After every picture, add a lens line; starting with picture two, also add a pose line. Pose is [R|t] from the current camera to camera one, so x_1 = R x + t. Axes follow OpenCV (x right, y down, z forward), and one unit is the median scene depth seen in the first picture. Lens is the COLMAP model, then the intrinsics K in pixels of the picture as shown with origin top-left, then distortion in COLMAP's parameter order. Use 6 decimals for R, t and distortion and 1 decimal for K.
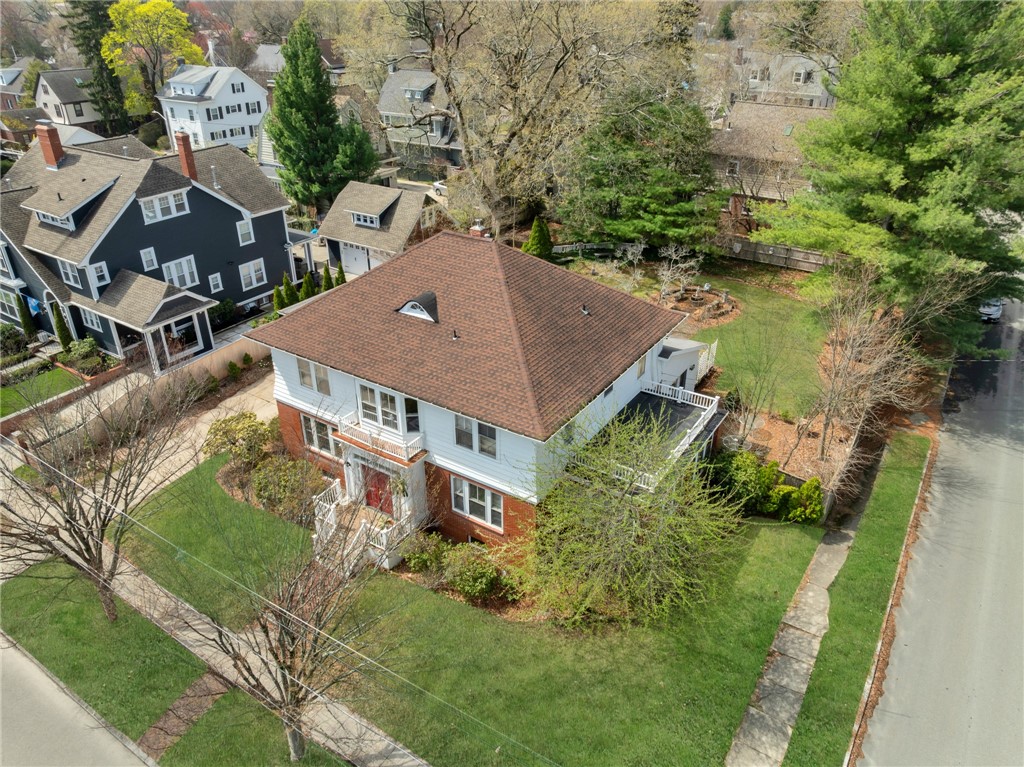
lens RADIAL K [[722.0, 0, 512.7], [0, 722.0, 389.8], [0, 0, 1]] dist [-0.046230, 0.015228]
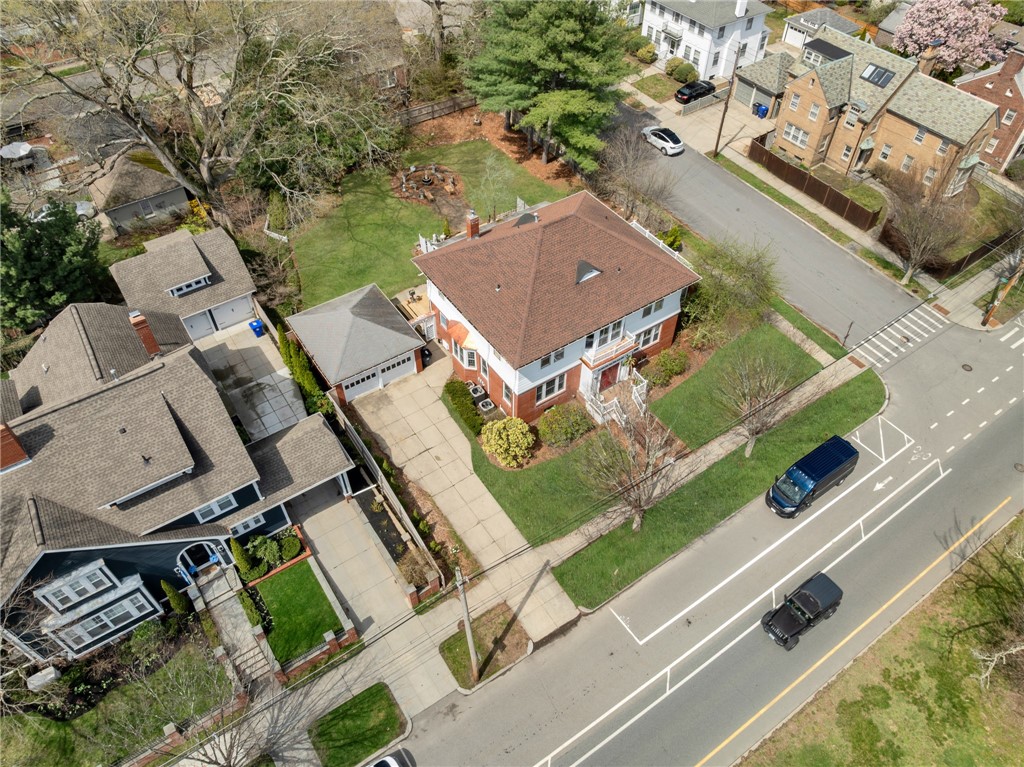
lens RADIAL K [[722.0, 0, 512.3], [0, 722.0, 387.6], [0, 0, 1]] dist [-0.046230, 0.015228]
pose [[0.377877, -0.686263, 0.621492, -0.925483], [0.442894, 0.723462, 0.529573, -0.576163], [-0.813052, 0.075142, 0.577321, 0.154205]]
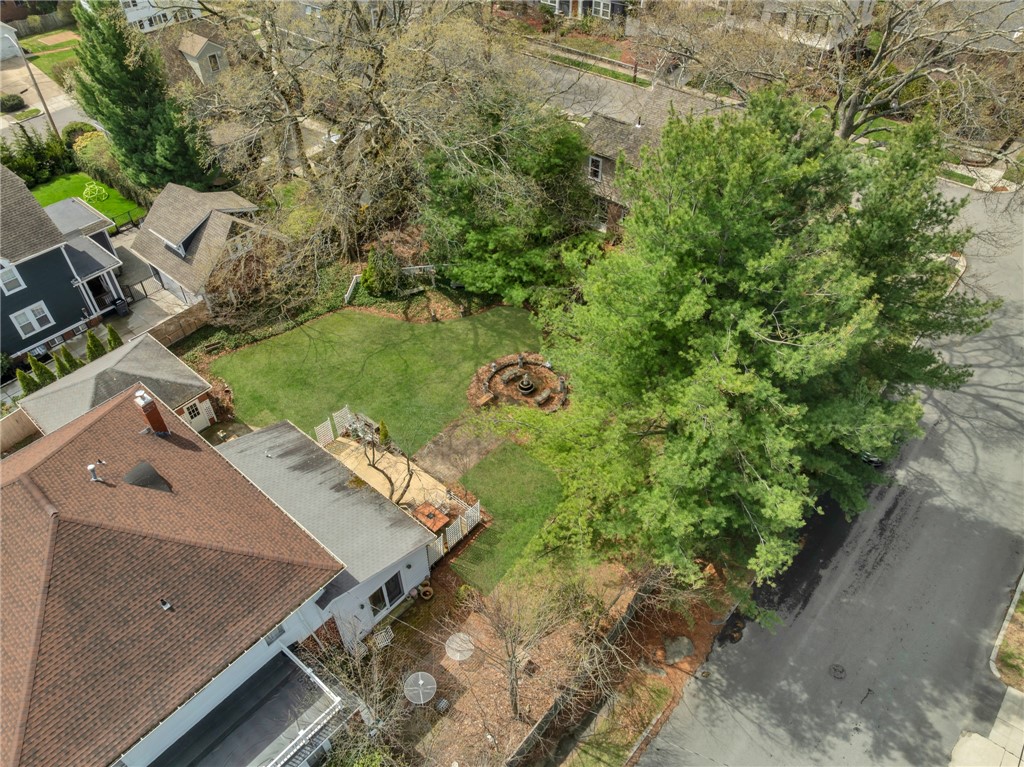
lens RADIAL K [[722.0, 0, 512.5], [0, 722.0, 386.8], [0, 0, 1]] dist [-0.046230, 0.015228]
pose [[0.991573, 0.090093, -0.093096, 0.381299], [-0.063182, 0.963647, 0.259601, -0.409030], [0.113100, -0.251532, 0.961218, 0.225035]]
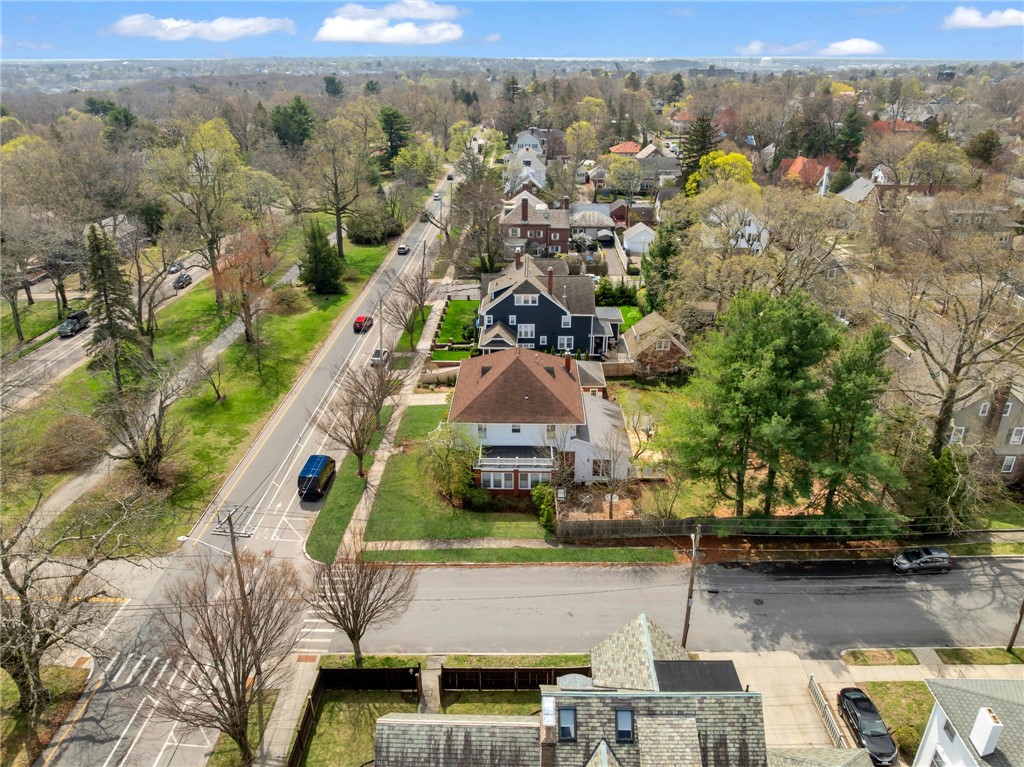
lens RADIAL K [[722.0, 0, 510.5], [0, 722.0, 391.8], [0, 0, 1]] dist [-0.046230, 0.015228]
pose [[0.529389, 0.361236, -0.767631, 1.280650], [-0.411844, 0.900478, 0.139728, -0.295680], [0.741709, 0.242174, 0.625475, -0.338919]]
